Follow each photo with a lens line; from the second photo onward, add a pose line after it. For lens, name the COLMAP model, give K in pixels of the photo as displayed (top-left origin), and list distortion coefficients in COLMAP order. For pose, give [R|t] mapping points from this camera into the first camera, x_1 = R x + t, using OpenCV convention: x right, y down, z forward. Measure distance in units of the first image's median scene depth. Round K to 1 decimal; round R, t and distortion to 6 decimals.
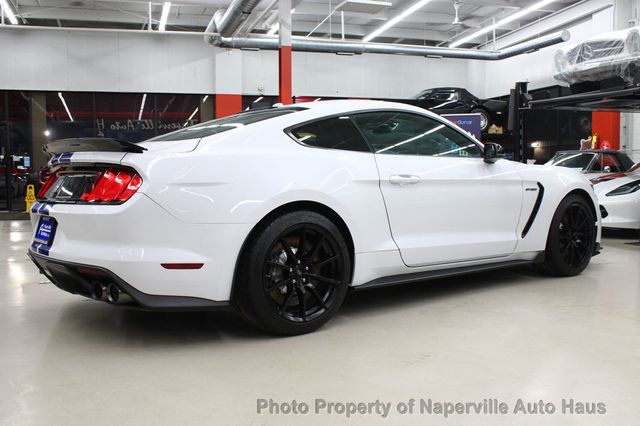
lens RADIAL K [[645.2, 0, 320.0], [0, 645.2, 213.0], [0, 0, 1]] dist [-0.088009, 0.001936]
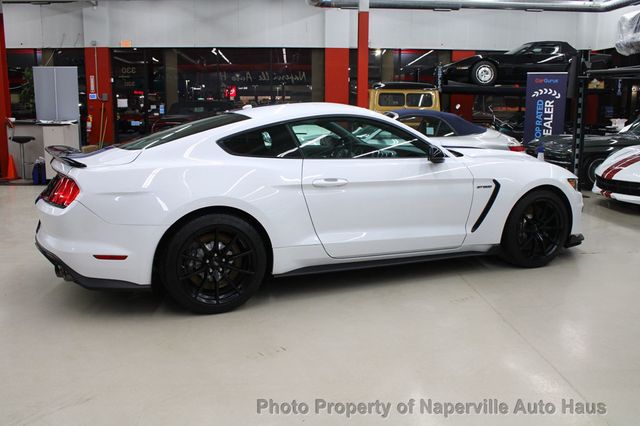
lens RADIAL K [[605.3, 0, 320.0], [0, 605.3, 213.0], [0, 0, 1]] dist [-0.137641, 0.148657]
pose [[0.967087, 0.057782, -0.247797, 0.320884], [-0.027809, 0.992042, 0.122795, -0.108966], [0.252921, -0.111862, 0.960998, -0.020129]]
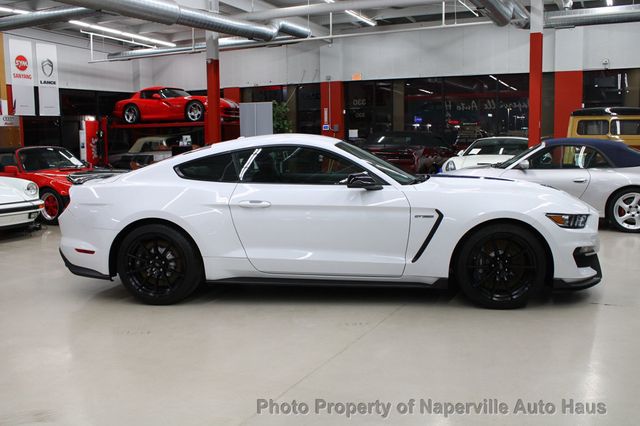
lens RADIAL K [[644.3, 0, 320.0], [0, 644.3, 213.0], [0, 0, 1]] dist [-0.081614, 0.004770]
pose [[0.708152, 0.084655, -0.700966, 0.946655], [-0.036510, 0.995848, 0.083384, -0.123610], [0.705115, -0.033456, 0.708303, 0.158548]]
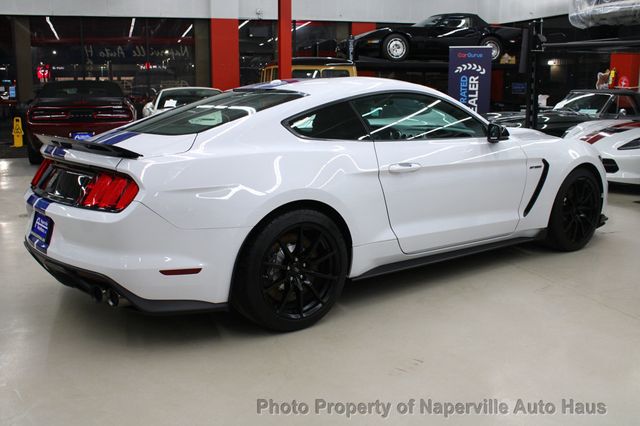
lens RADIAL K [[676.4, 0, 320.0], [0, 676.4, 213.0], [0, 0, 1]] dist [-0.077456, 0.015212]
pose [[0.999972, 0.007029, -0.002390, 0.004438], [-0.006668, 0.991849, 0.127242, -0.096807], [0.003265, -0.127222, 0.991869, -0.026065]]
